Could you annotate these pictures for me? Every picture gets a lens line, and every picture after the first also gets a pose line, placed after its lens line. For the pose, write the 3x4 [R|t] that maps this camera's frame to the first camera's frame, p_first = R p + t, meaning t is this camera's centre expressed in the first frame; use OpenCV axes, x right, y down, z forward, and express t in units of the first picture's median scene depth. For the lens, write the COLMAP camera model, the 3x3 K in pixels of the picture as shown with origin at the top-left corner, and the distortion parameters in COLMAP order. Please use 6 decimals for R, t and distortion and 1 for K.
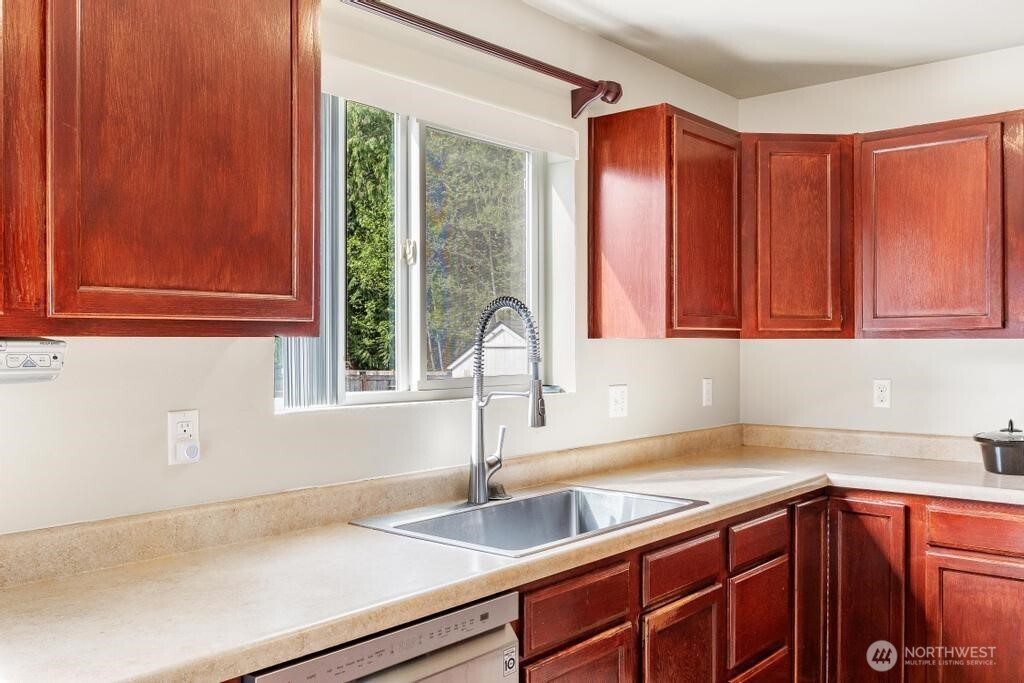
lens RADIAL K [[884.2, 0, 512.6], [0, 884.2, 345.6], [0, 0, 1]] dist [-0.018528, -0.012722]
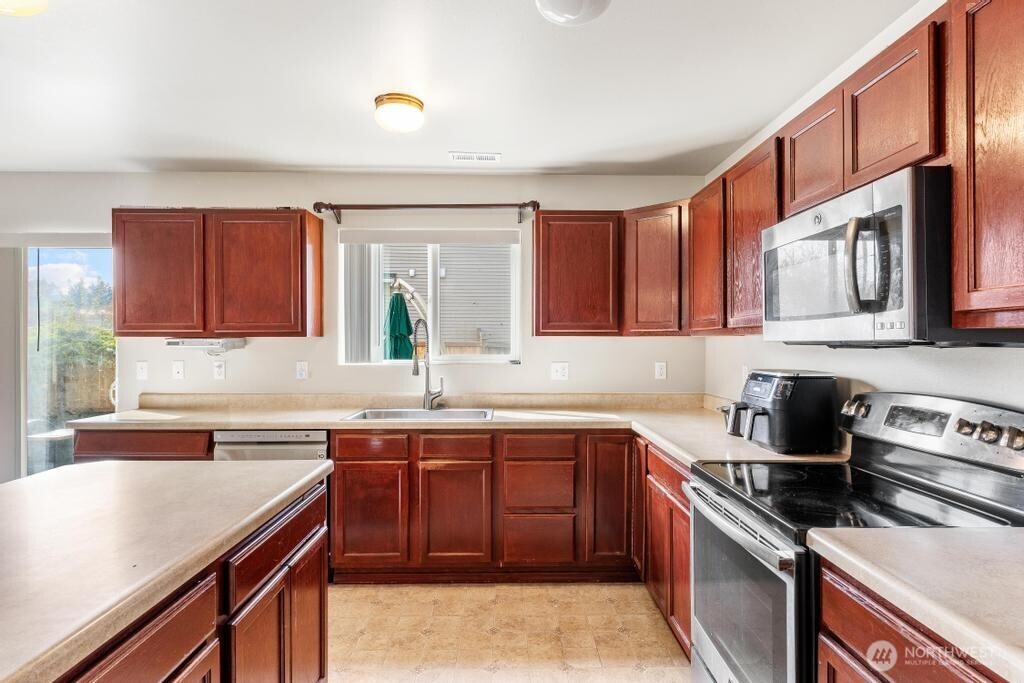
lens RADIAL K [[572.1, 0, 513.7], [0, 572.1, 339.7], [0, 0, 1]] dist [0.006859, 0.000198]
pose [[0.661780, -0.001763, -0.749696, 1.013661], [-0.002186, 0.999988, -0.004281, 0.004029], [0.749695, 0.004472, 0.661768, 0.162226]]
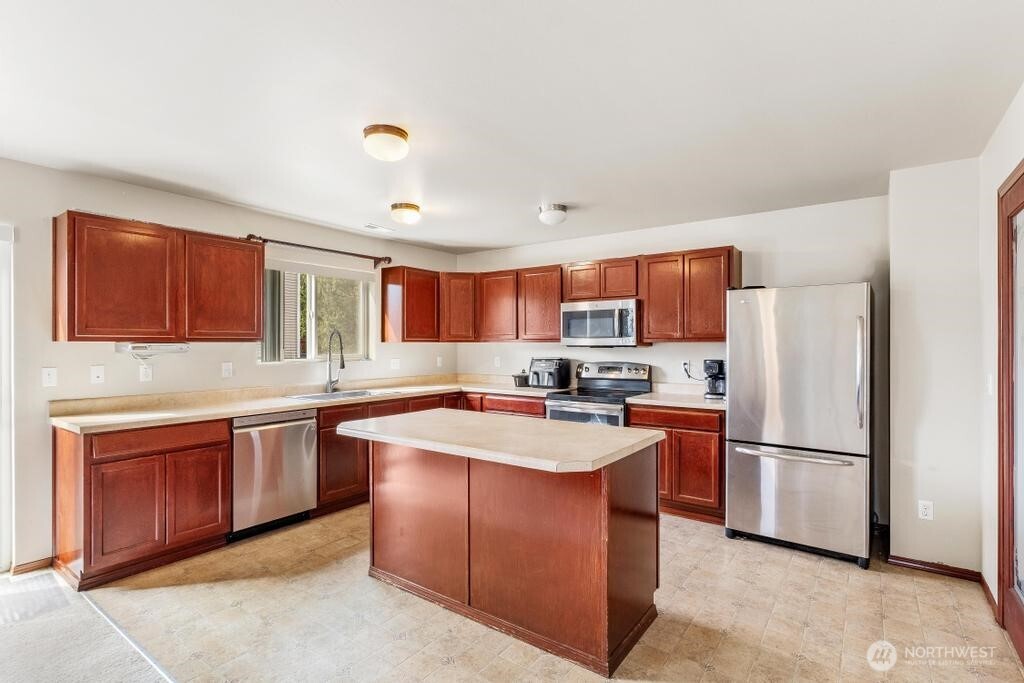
lens RADIAL K [[492.5, 0, 511.5], [0, 492.5, 341.9], [0, 0, 1]] dist [-0.004307, 0.000057]
pose [[0.996974, 0.000364, 0.077731, 0.406469], [0.000244, 0.999969, -0.007814, 0.003751], [-0.077731, 0.007809, 0.996944, -0.709474]]
